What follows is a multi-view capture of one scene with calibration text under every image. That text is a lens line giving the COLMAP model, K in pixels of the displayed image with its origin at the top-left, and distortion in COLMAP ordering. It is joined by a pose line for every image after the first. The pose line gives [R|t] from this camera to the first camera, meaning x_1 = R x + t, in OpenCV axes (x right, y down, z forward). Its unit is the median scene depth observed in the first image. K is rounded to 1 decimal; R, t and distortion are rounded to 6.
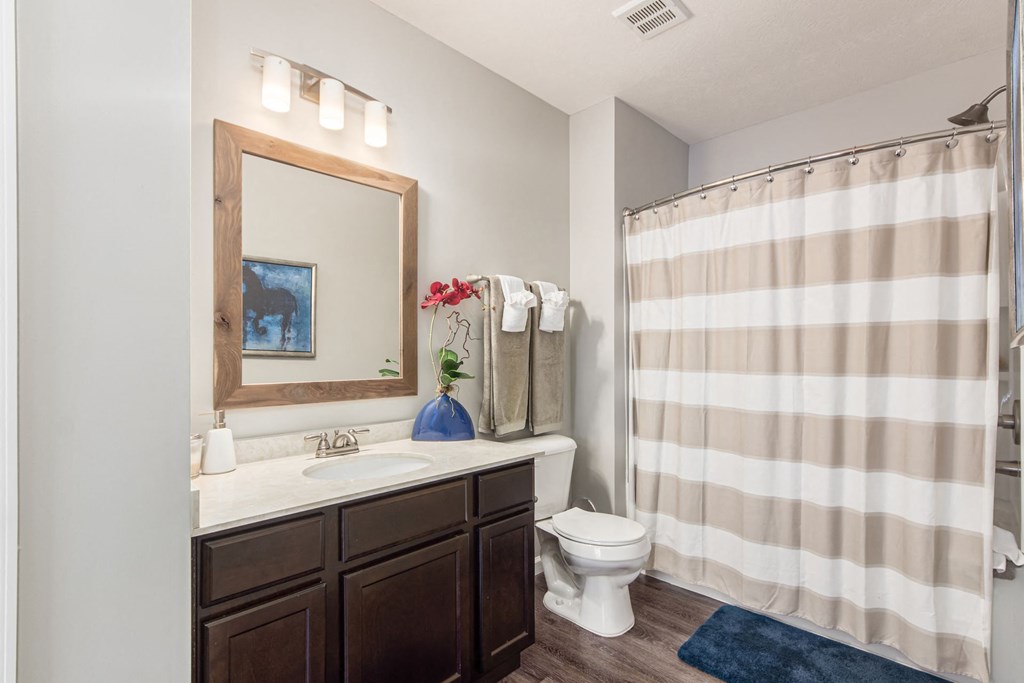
lens RADIAL K [[477.9, 0, 511.9], [0, 477.9, 351.3], [0, 0, 1]] dist [0.001214, 0.000300]
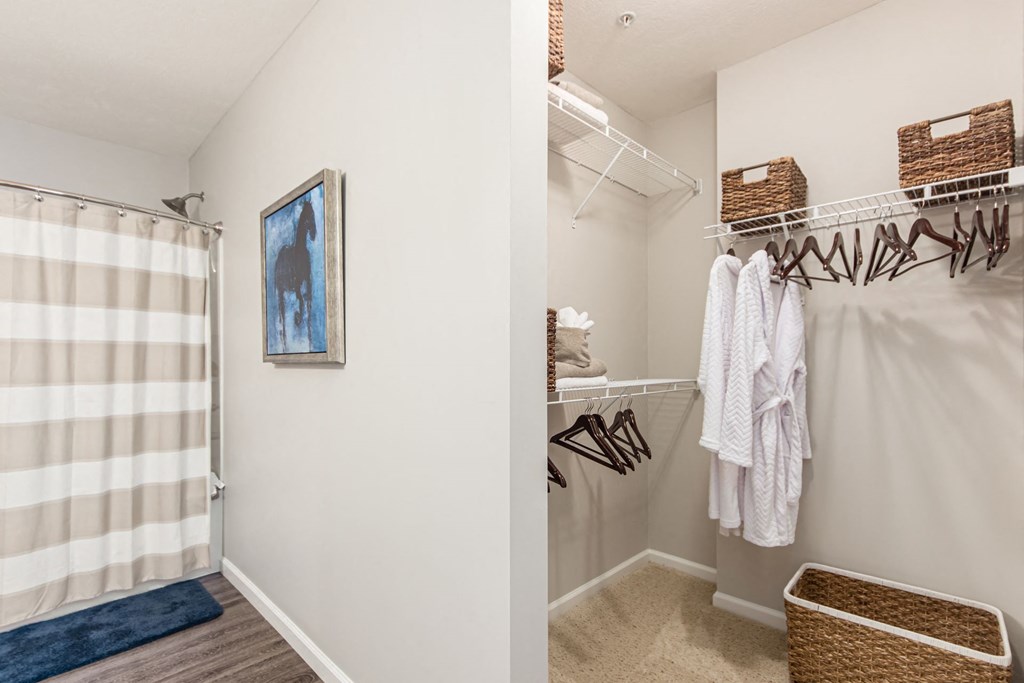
lens RADIAL K [[477.9, 0, 511.1], [0, 477.9, 364.6], [0, 0, 1]] dist [0.001214, 0.000300]
pose [[-0.004970, -0.000843, 0.999987, -0.556125], [0.003377, 0.999994, 0.000860, 0.005470], [-0.999982, 0.003381, -0.004967, -0.025789]]
